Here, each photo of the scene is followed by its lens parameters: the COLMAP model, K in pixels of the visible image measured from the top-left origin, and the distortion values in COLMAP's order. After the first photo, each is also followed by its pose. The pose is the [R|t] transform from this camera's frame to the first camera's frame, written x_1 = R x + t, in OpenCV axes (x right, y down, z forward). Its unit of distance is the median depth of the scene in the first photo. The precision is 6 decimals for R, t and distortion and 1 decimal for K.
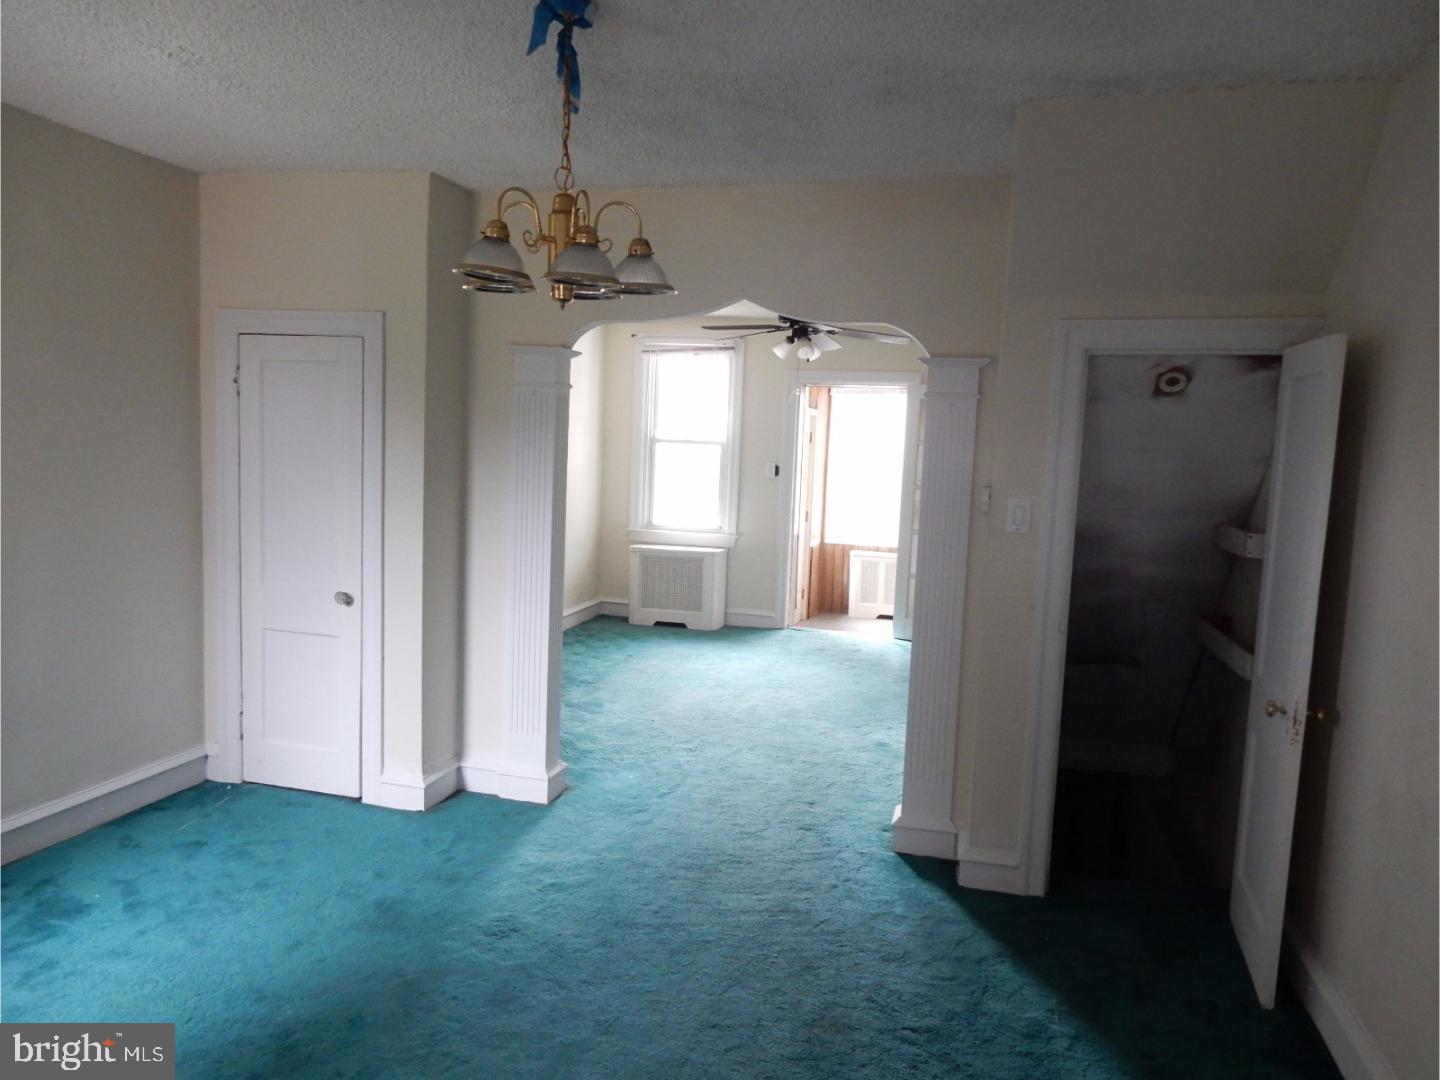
lens RADIAL K [[1073.2, 0, 682.4], [0, 1073.2, 546.5], [0, 0, 1]] dist [0.002815, 0.005140]
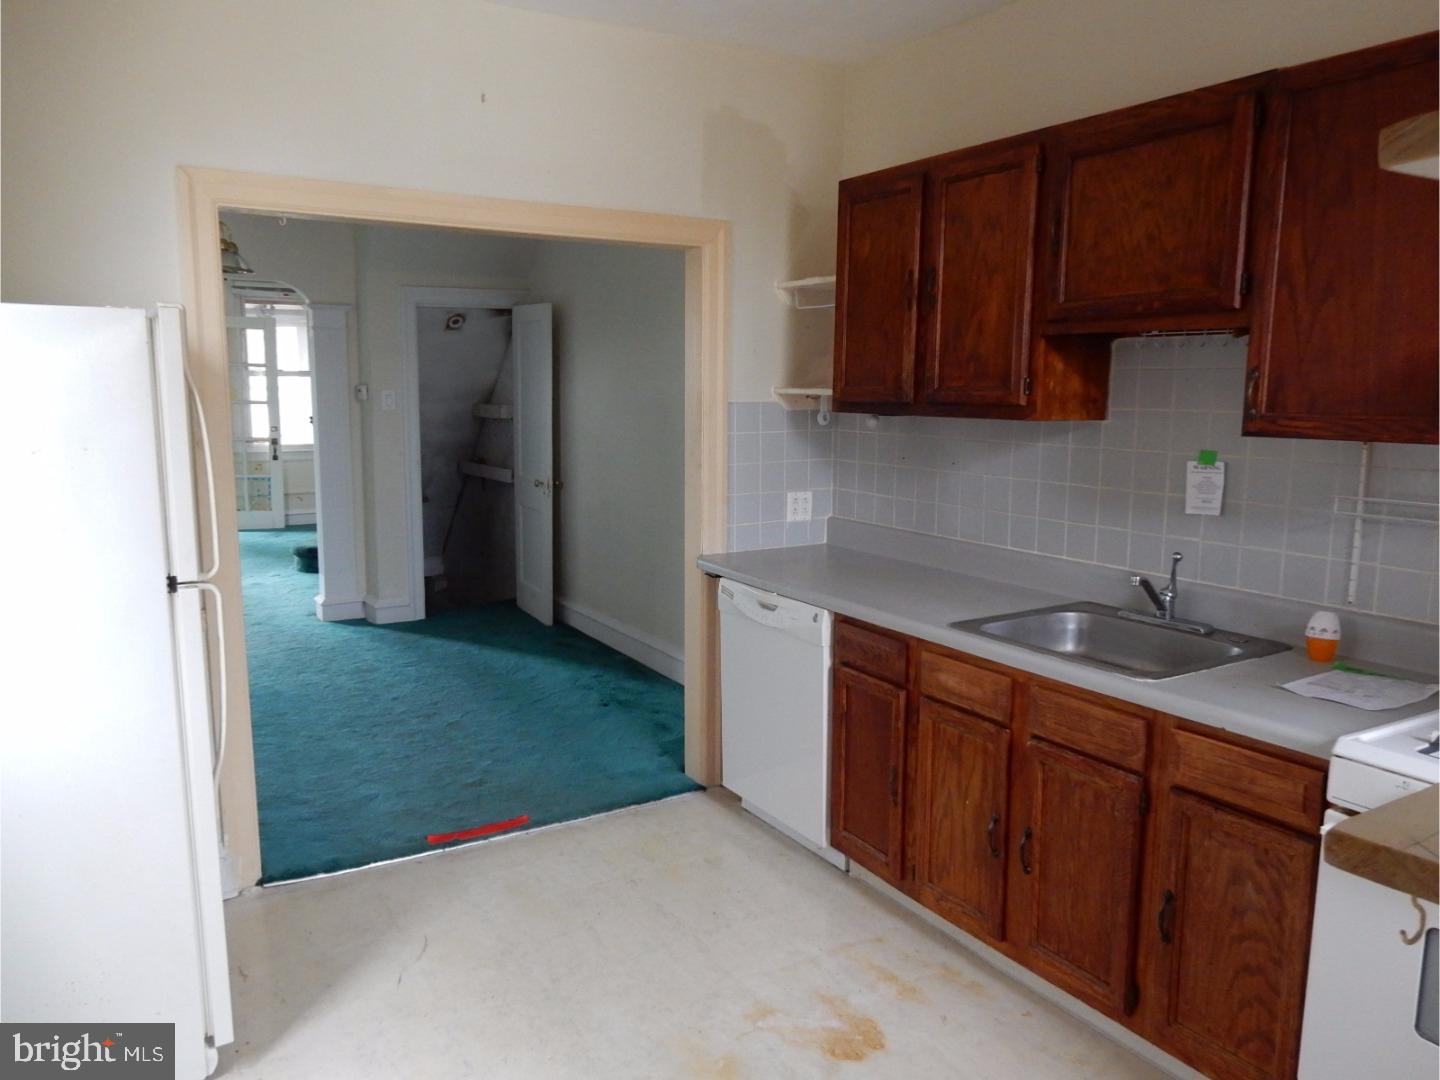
lens RADIAL K [[1073.2, 0, 718.7], [0, 1073.2, 534.5], [0, 0, 1]] dist [0.002815, 0.005140]
pose [[0.695101, -0.131935, 0.706702, -0.221088], [0.088809, 0.991245, 0.097706, 0.024694], [-0.713406, -0.005154, 0.700732, -0.227684]]
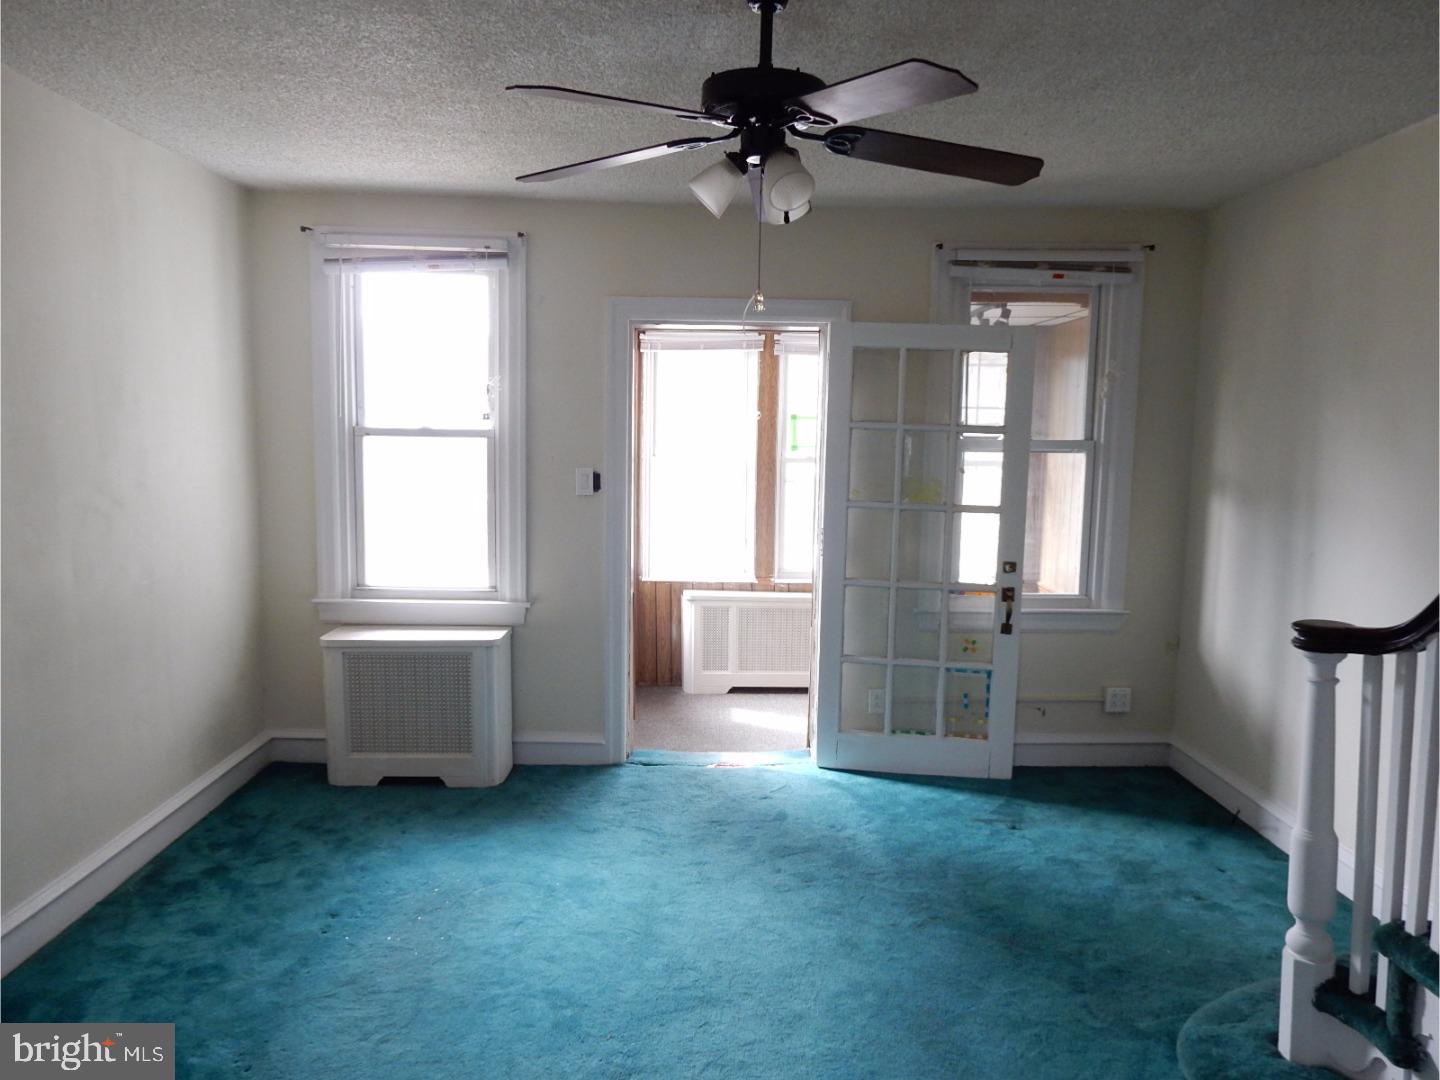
lens RADIAL K [[1073.2, 0, 707.8], [0, 1073.2, 545.7], [0, 0, 1]] dist [0.002815, 0.005140]
pose [[0.956392, -0.054504, 0.286957, -0.017271], [0.049110, 0.998456, 0.025967, -0.049234], [-0.287930, -0.010742, 0.957591, 0.456992]]
